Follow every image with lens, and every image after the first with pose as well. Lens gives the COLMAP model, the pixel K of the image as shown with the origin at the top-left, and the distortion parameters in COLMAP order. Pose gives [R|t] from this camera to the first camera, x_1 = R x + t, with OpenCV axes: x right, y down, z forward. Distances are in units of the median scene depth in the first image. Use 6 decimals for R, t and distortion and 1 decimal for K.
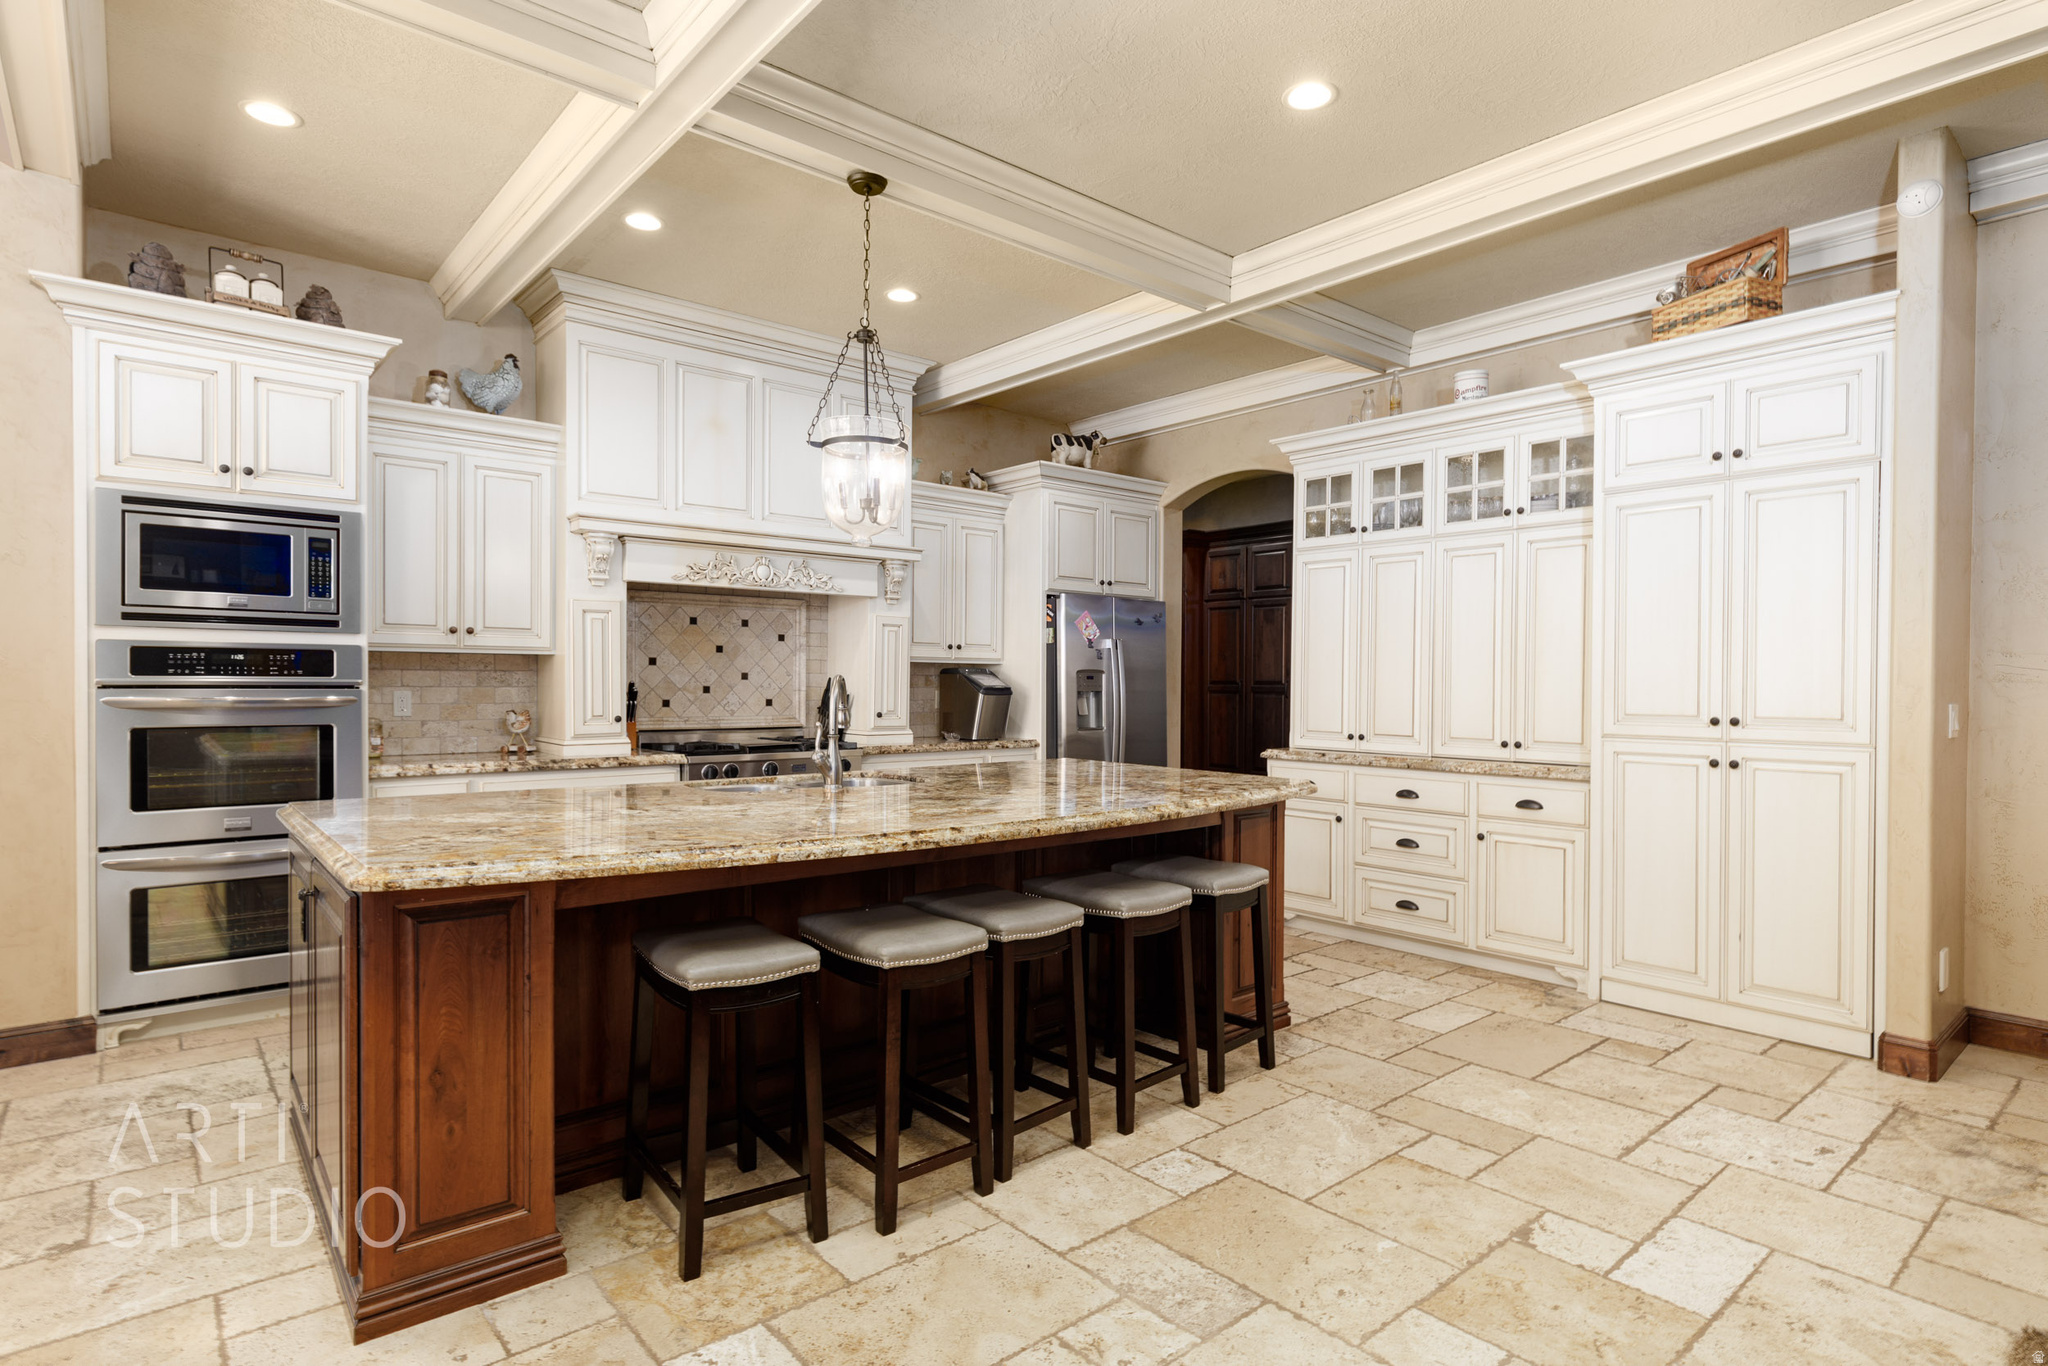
lens RADIAL K [[1063.9, 0, 1058.1], [0, 1063.9, 688.7], [0, 0, 1]] dist [-0.001895, -0.001412]
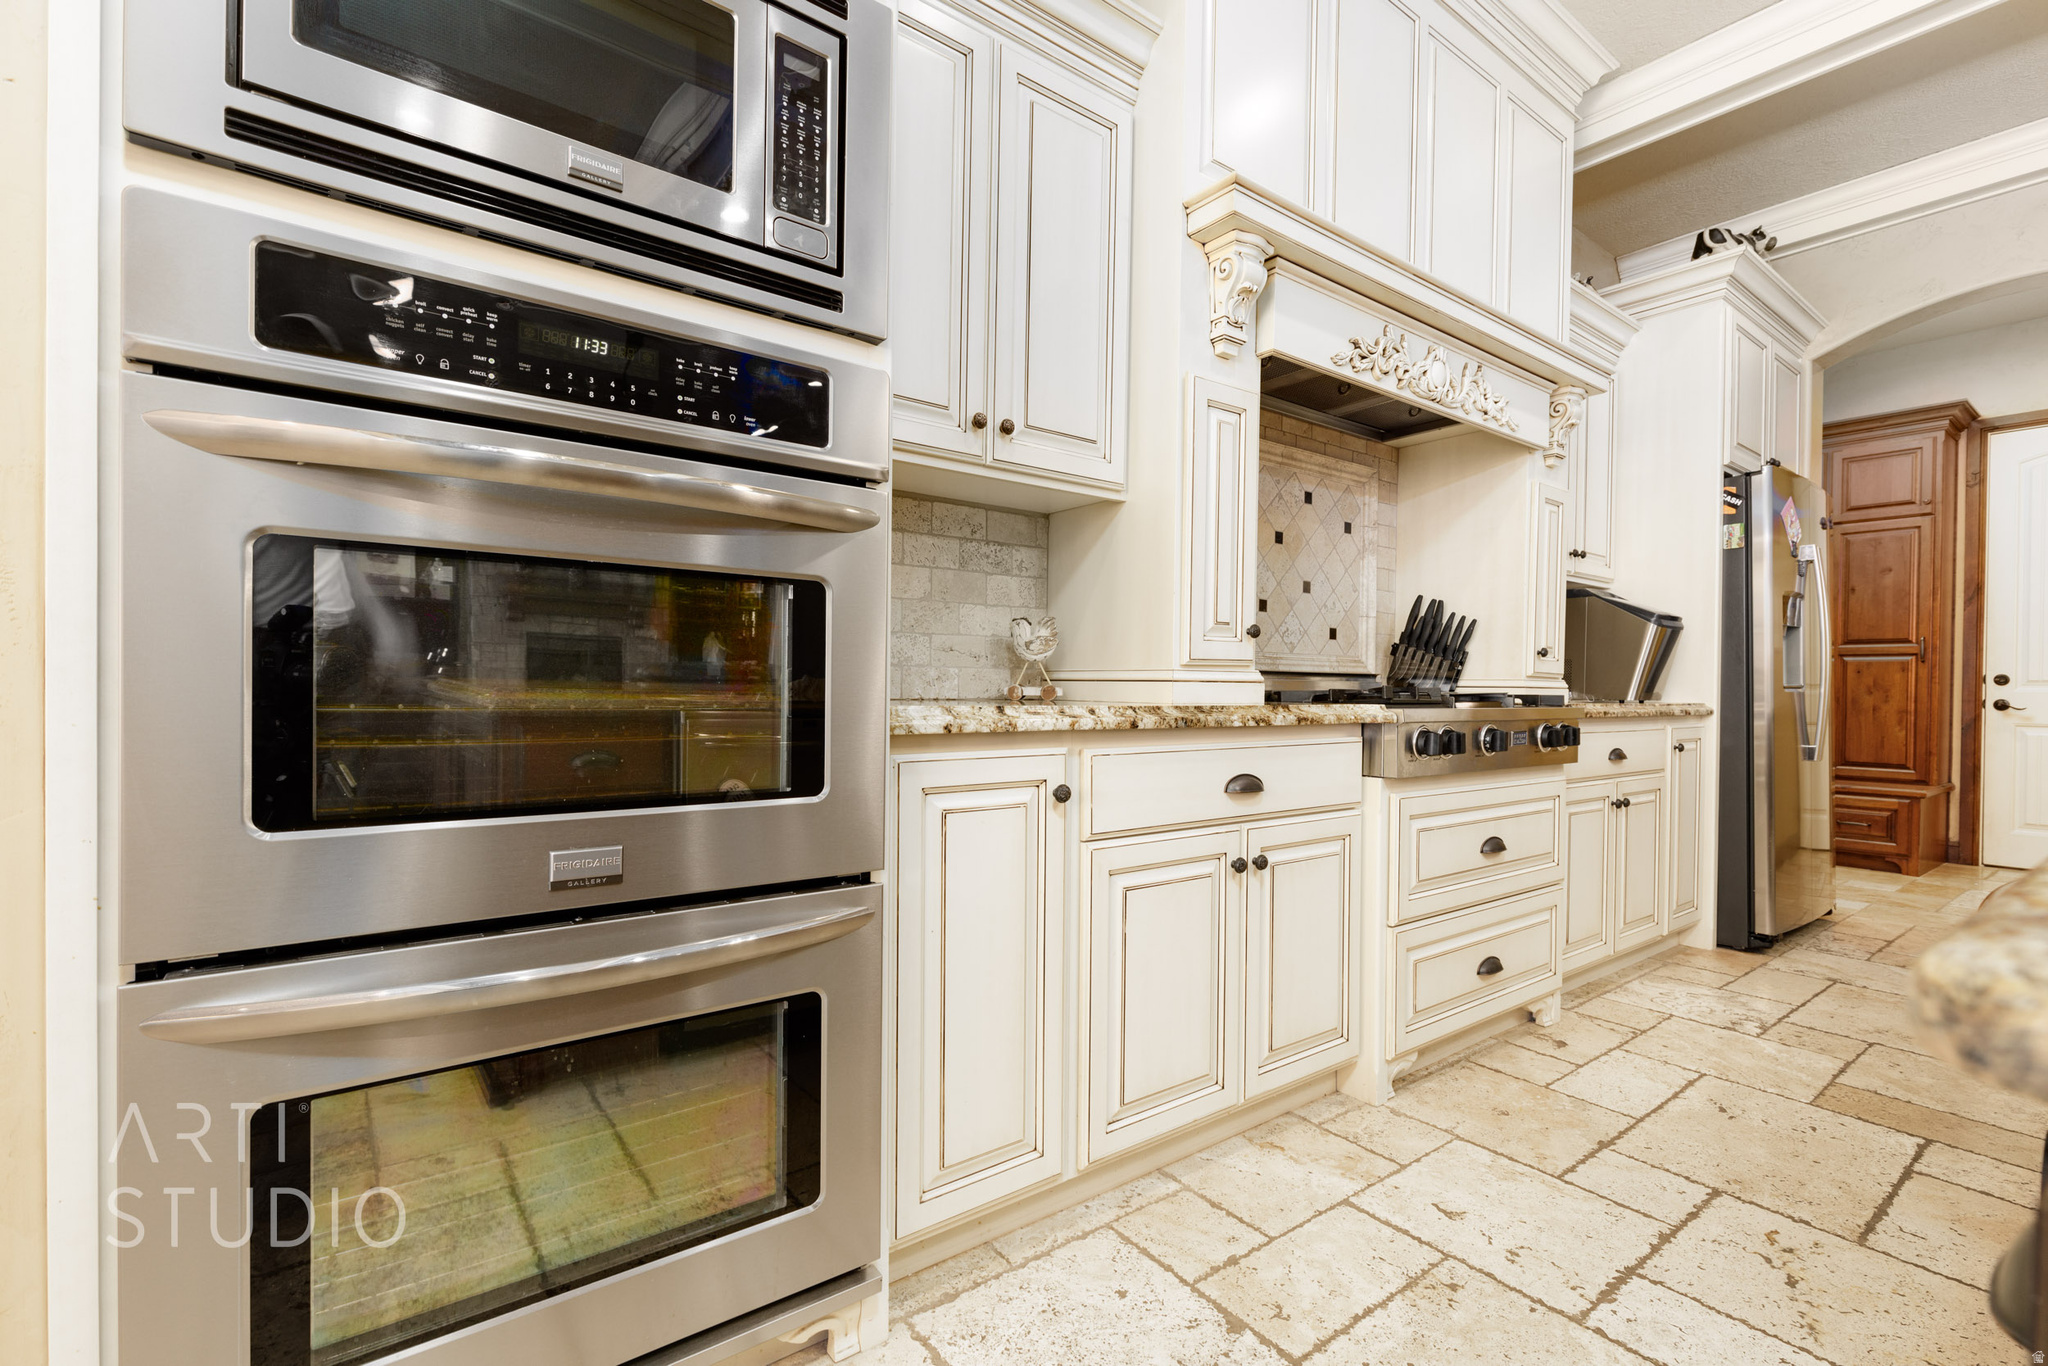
lens RADIAL K [[926.2, 0, 1060.5], [0, 926.2, 686.3], [0, 0, 1]] dist [-0.003318, -0.000597]
pose [[0.998402, 0.006846, -0.056099, -0.470225], [-0.007269, 0.999947, -0.007327, 0.056273], [0.056045, 0.007723, 0.998398, 0.558459]]
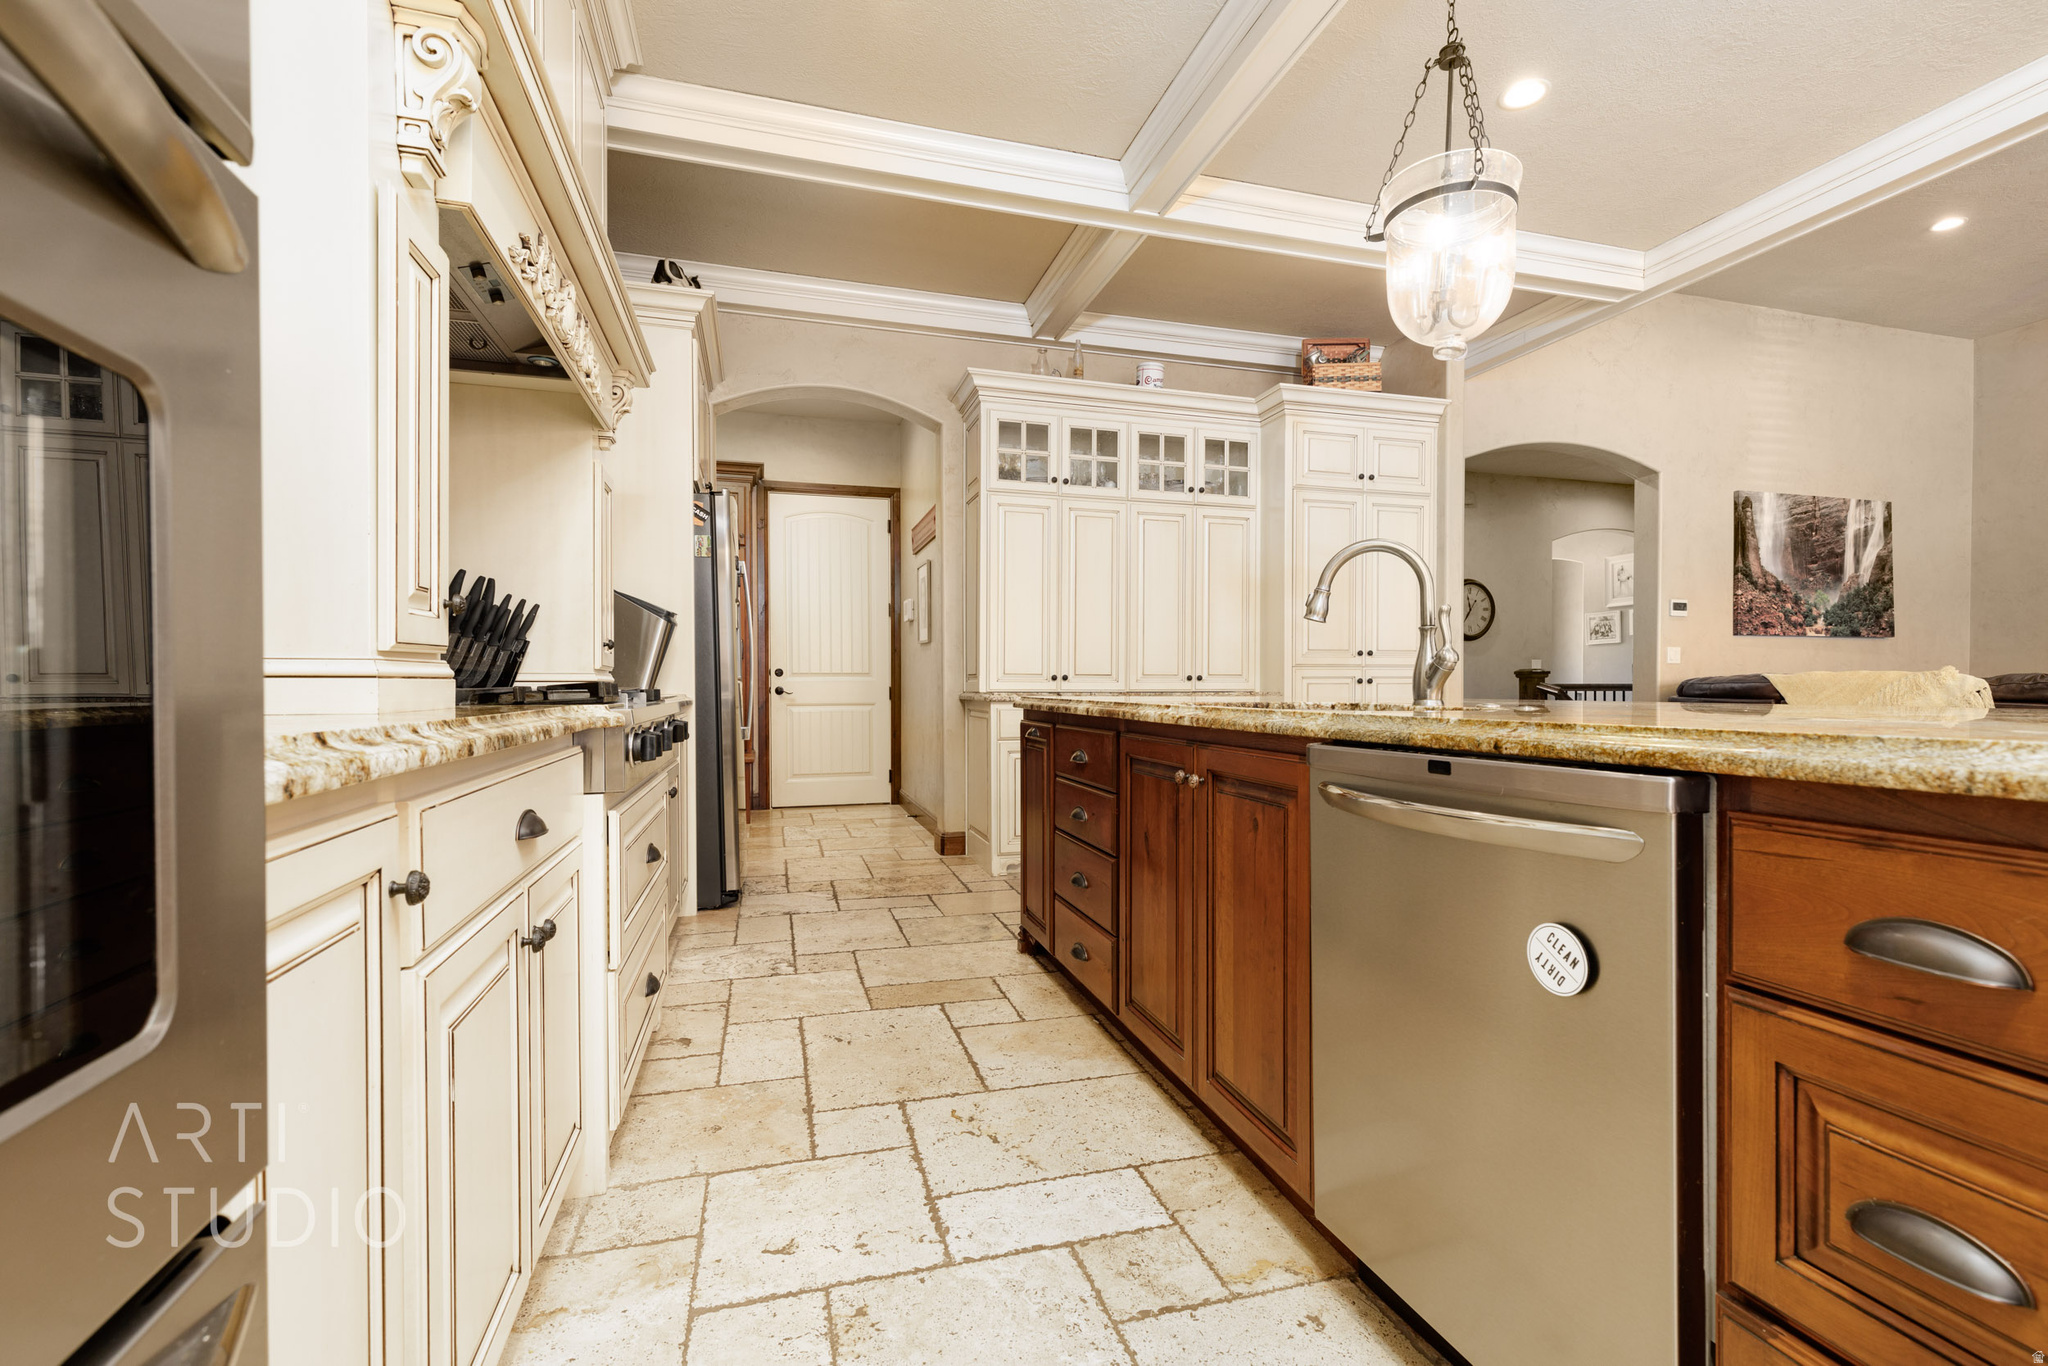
lens RADIAL K [[911.0, 0, 1037.4], [0, 911.0, 688.9], [0, 0, 1]] dist [0.004559, -0.000407]
pose [[0.417269, -0.010176, 0.908726, -0.589522], [0.010106, 0.999927, 0.006557, 0.054155], [-0.908727, 0.006447, 0.417342, 0.697241]]
